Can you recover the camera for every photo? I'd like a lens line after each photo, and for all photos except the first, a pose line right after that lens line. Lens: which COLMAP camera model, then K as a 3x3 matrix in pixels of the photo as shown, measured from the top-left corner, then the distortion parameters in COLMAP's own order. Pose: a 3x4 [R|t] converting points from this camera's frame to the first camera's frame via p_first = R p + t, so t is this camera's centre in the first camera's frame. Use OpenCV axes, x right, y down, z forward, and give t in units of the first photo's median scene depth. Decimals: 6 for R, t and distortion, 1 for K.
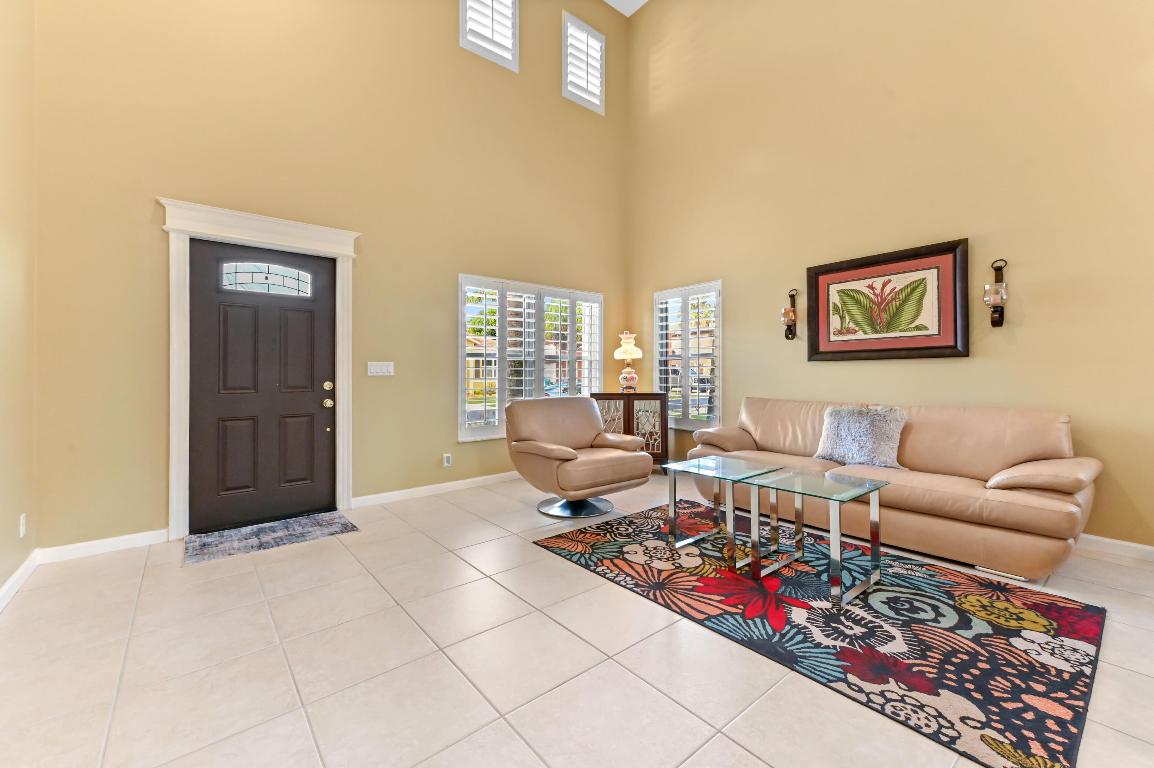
lens RADIAL K [[469.2, 0, 598.4], [0, 469.2, 375.7], [0, 0, 1]] dist [0.010803, -0.000159]
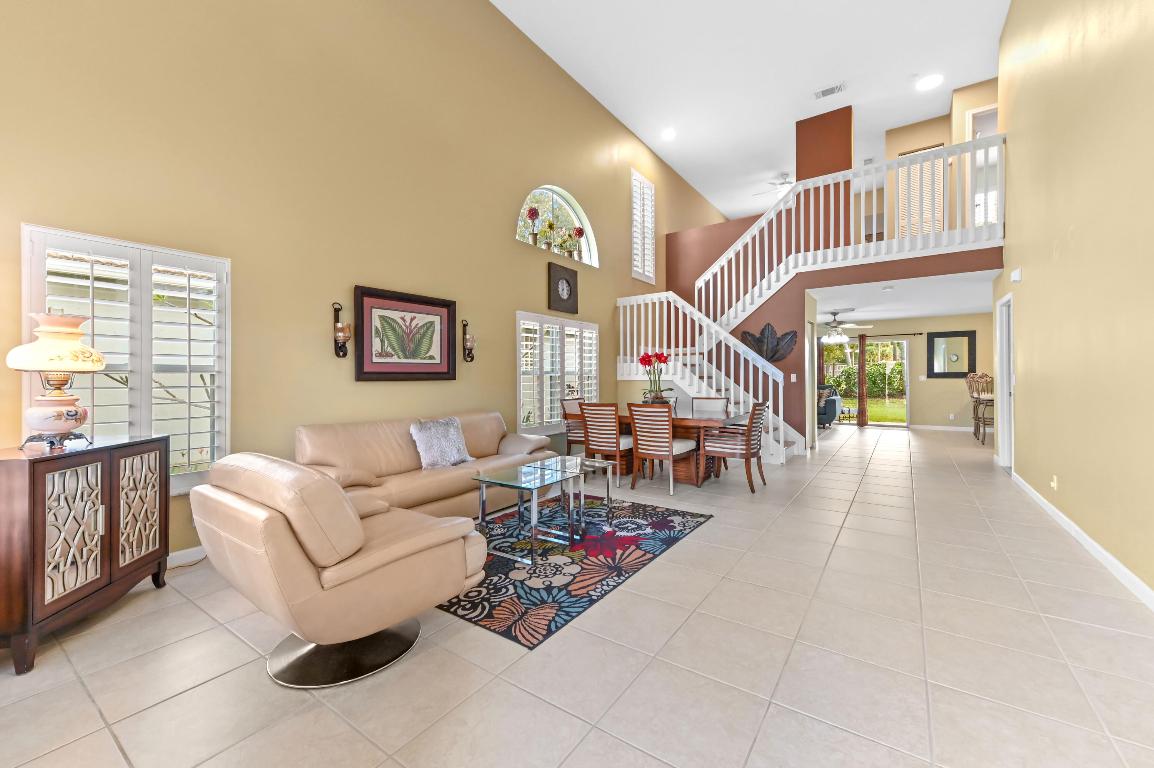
lens RADIAL K [[469.2, 0, 557.1], [0, 469.2, 384.8], [0, 0, 1]] dist [0.010803, -0.000159]
pose [[-0.222043, -0.004180, 0.975028, -0.700969], [0.014146, 0.999872, 0.007508, -0.029318], [-0.974934, 0.015460, -0.221956, 0.956946]]
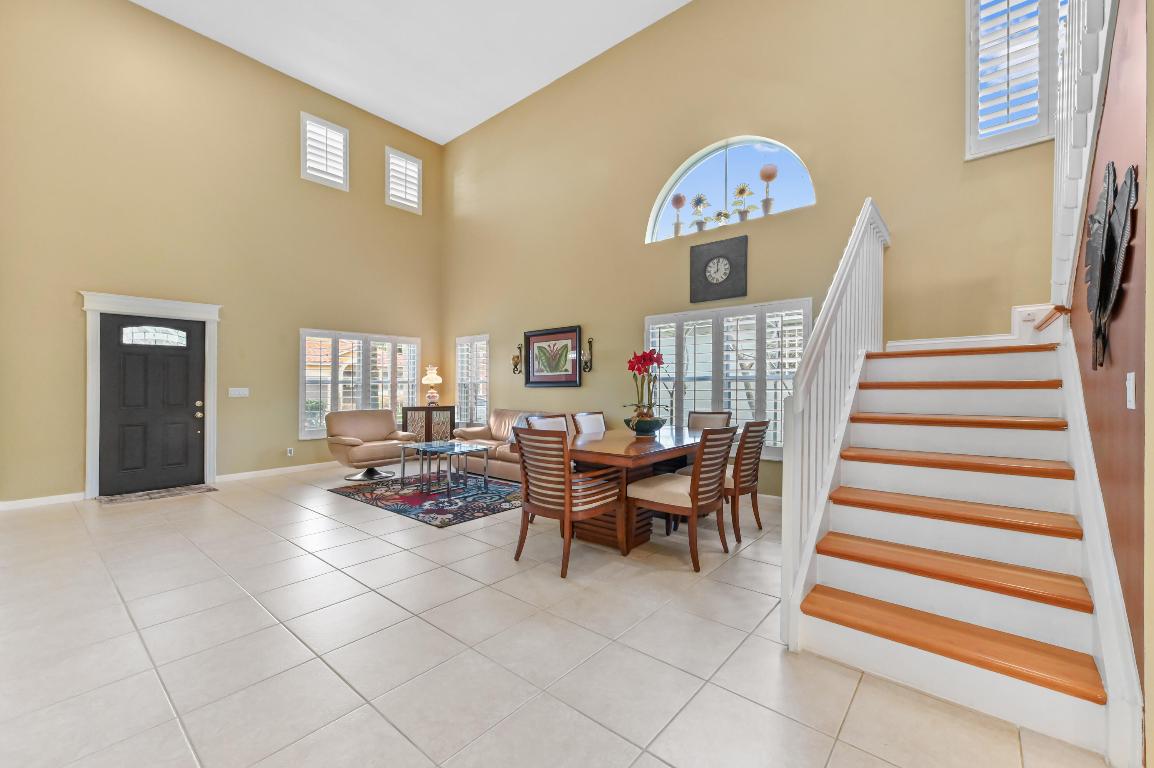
lens RADIAL K [[469.2, 0, 613.0], [0, 469.2, 384.9], [0, 0, 1]] dist [0.010803, -0.000159]
pose [[0.983576, 0.000255, 0.180492, 0.534140], [0.000565, 0.999990, -0.004487, -0.036037], [-0.180491, 0.004516, 0.983566, -0.855618]]
